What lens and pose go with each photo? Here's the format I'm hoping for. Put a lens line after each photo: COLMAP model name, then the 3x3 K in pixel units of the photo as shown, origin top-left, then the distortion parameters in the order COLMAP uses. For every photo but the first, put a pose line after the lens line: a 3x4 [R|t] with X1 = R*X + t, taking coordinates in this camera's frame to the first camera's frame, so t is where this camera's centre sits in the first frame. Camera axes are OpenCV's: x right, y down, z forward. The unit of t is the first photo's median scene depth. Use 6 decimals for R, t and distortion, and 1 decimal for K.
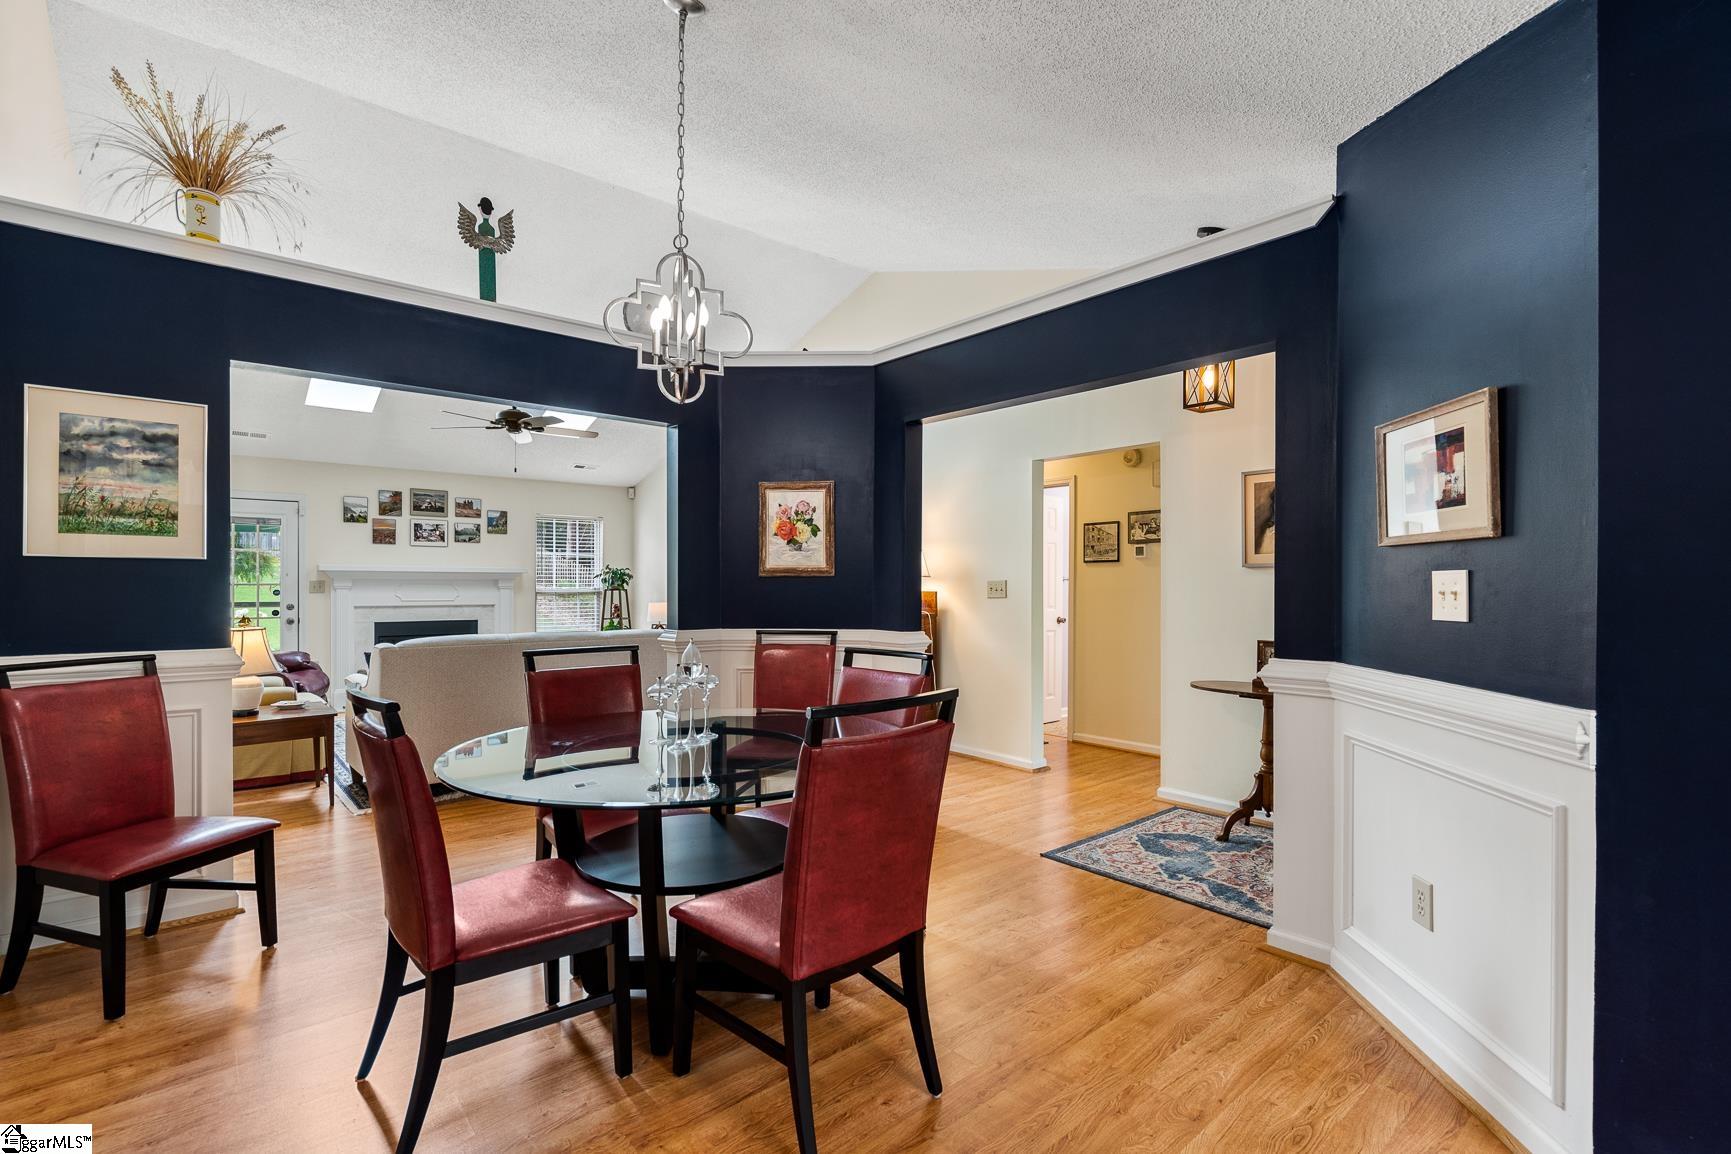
lens RADIAL K [[785.9, 0, 872.0], [0, 785.9, 582.3], [0, 0, 1]] dist [-0.002456, 0.000543]
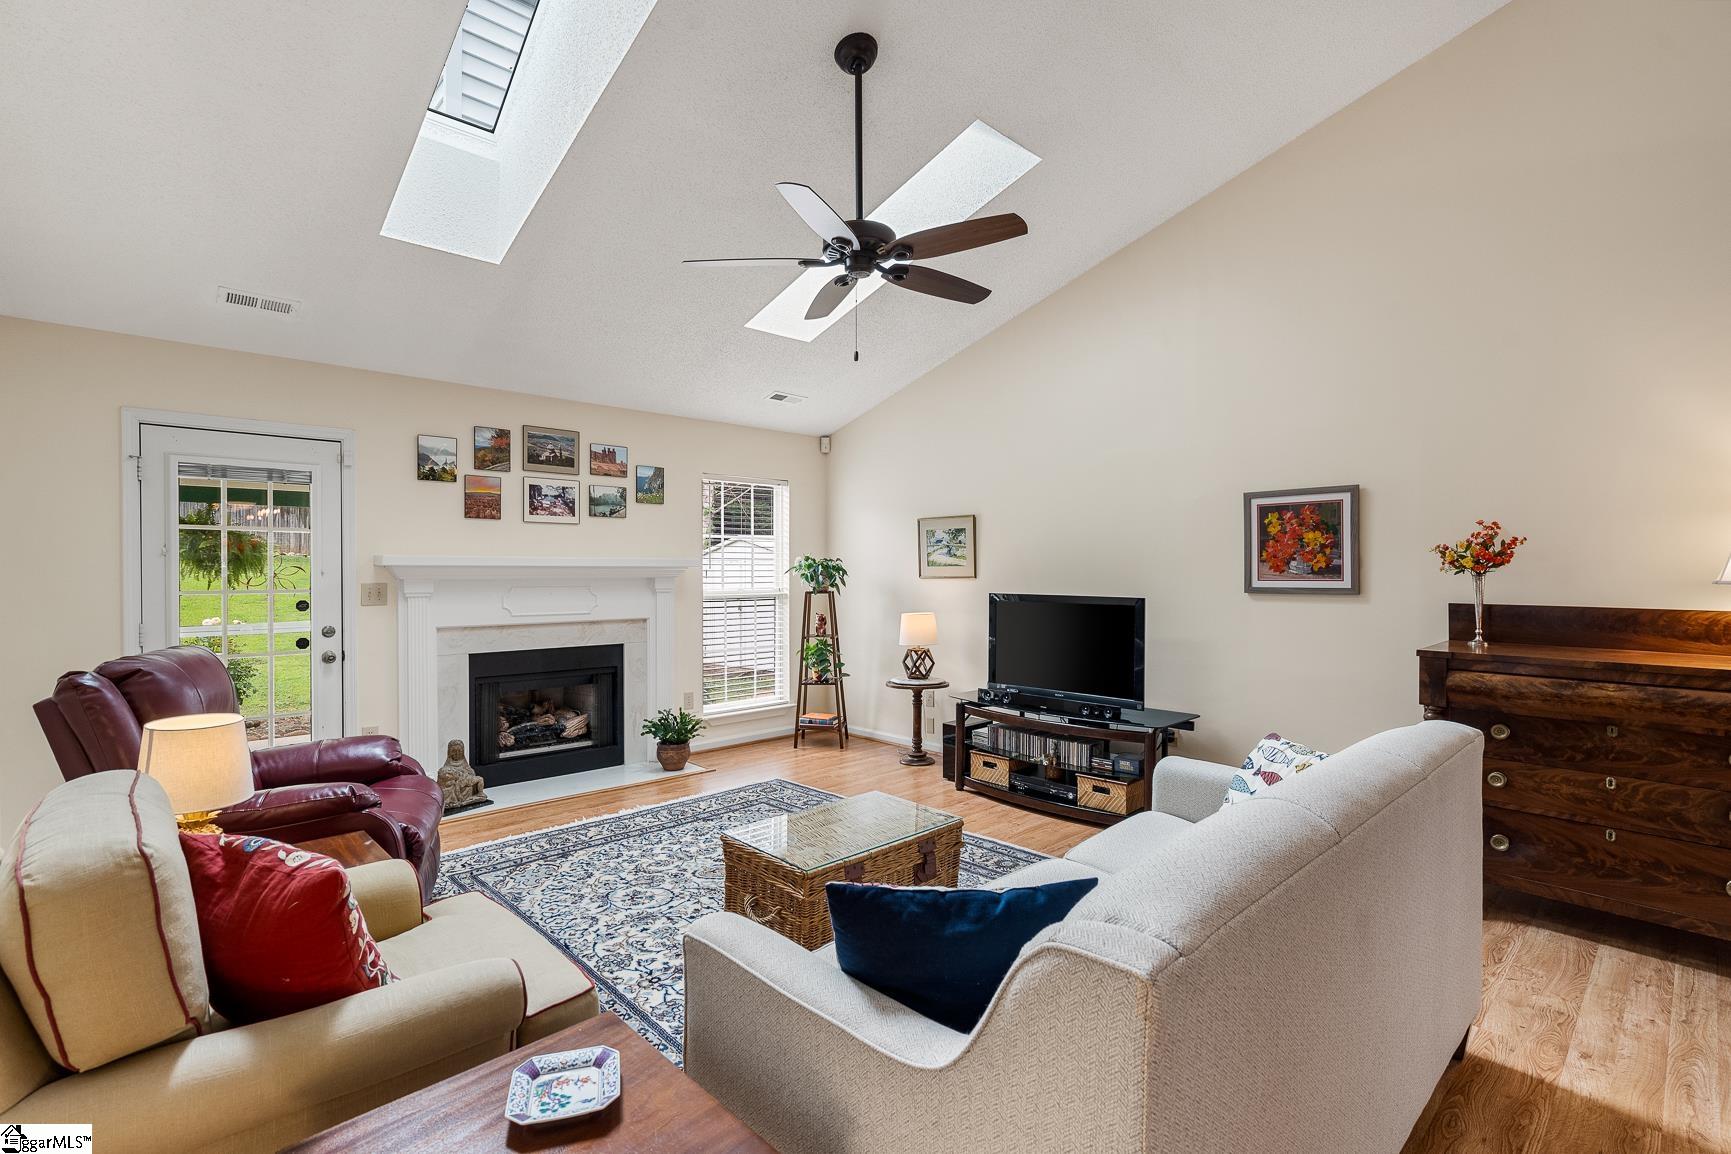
lens RADIAL K [[785.9, 0, 861.2], [0, 785.9, 566.1], [0, 0, 1]] dist [-0.002456, 0.000543]
pose [[0.999698, -0.010874, 0.022045, -0.342534], [0.011168, 0.999850, -0.013248, -0.002804], [-0.021898, 0.013490, 0.999669, 0.398619]]
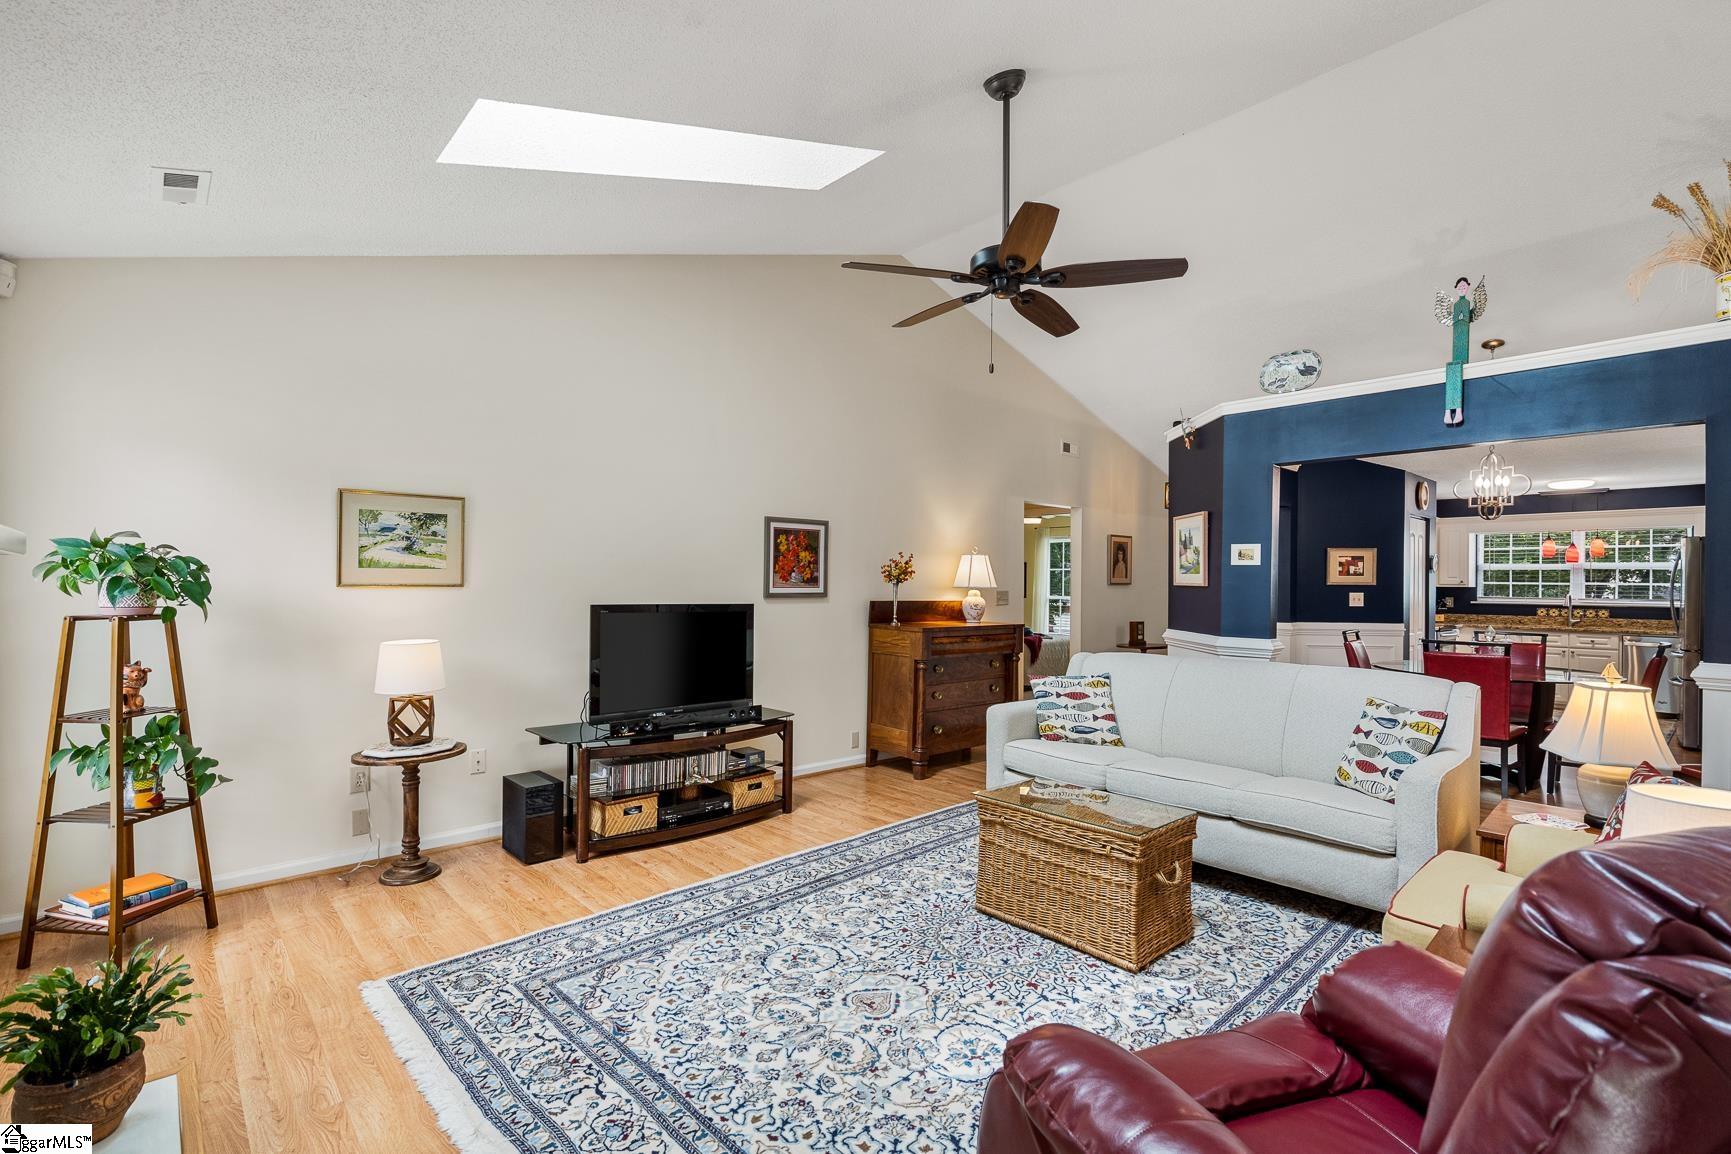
lens RADIAL K [[785.9, 0, 862.7], [0, 785.9, 582.3], [0, 0, 1]] dist [-0.002456, 0.000543]
pose [[-0.007419, -0.005430, 0.999958, -0.705291], [0.002044, 0.999983, 0.005445, -0.004884], [-0.999970, 0.002084, -0.007408, 0.825927]]
